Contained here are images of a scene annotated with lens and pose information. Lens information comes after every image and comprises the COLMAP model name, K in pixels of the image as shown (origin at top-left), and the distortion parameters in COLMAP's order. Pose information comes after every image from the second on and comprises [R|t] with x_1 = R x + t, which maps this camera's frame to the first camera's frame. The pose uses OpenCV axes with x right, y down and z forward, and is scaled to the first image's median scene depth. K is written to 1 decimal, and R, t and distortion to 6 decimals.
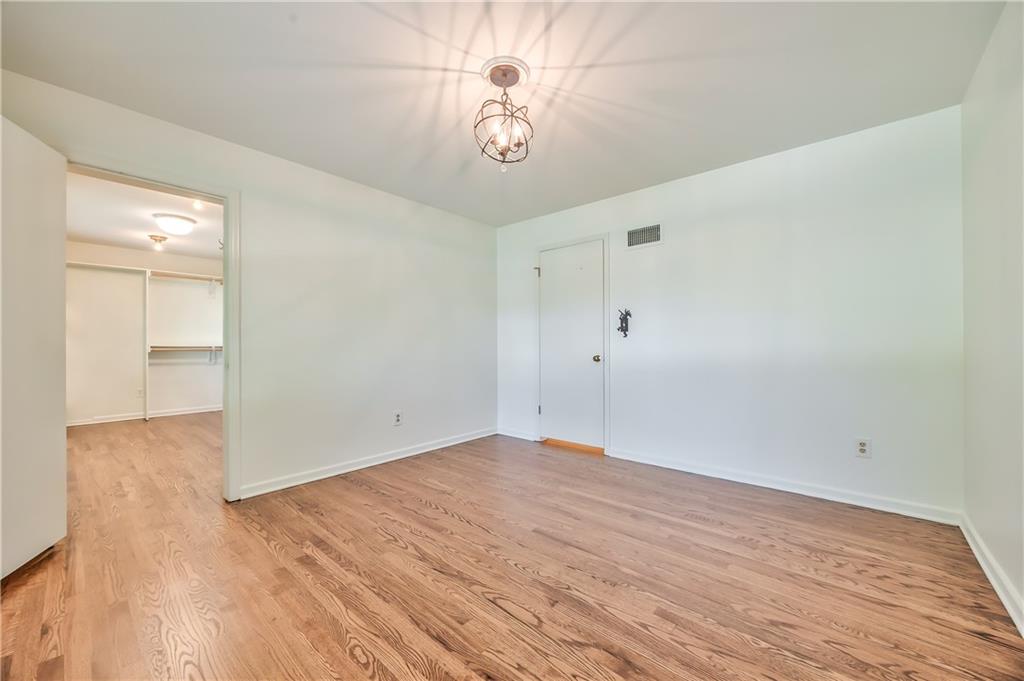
lens RADIAL K [[392.2, 0, 508.3], [0, 392.2, 344.1], [0, 0, 1]] dist [-0.002932, -0.000019]
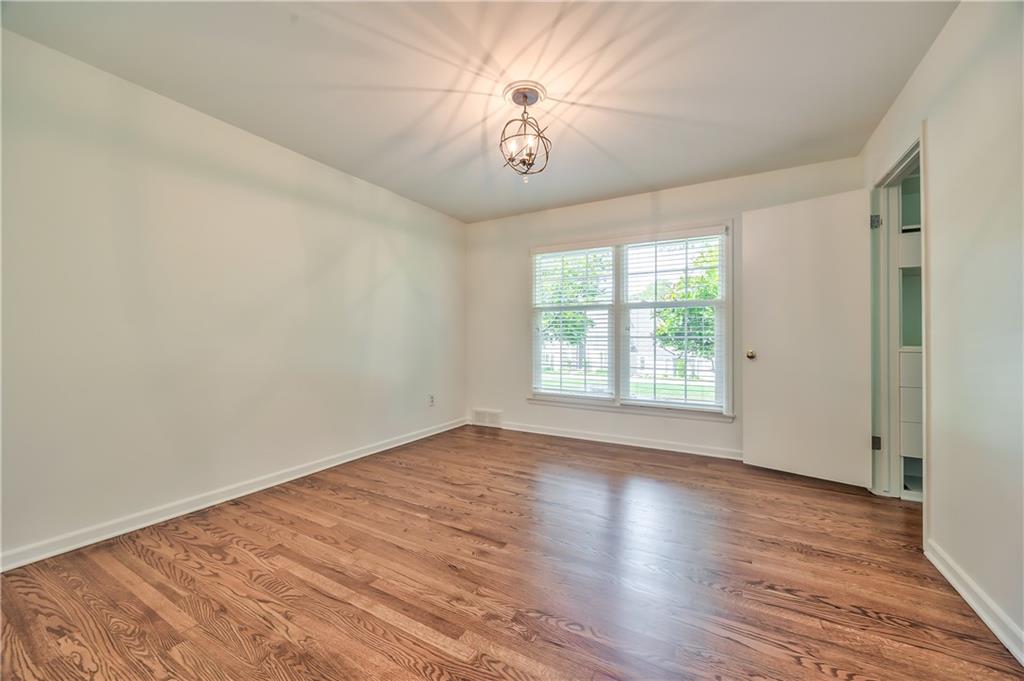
lens RADIAL K [[392.2, 0, 519.9], [0, 392.2, 332.4], [0, 0, 1]] dist [-0.002932, -0.000019]
pose [[-0.974615, 0.000793, -0.223886, 0.251158], [0.003736, 0.999912, -0.012723, 0.003186], [0.223856, -0.013236, -0.974532, 2.040700]]
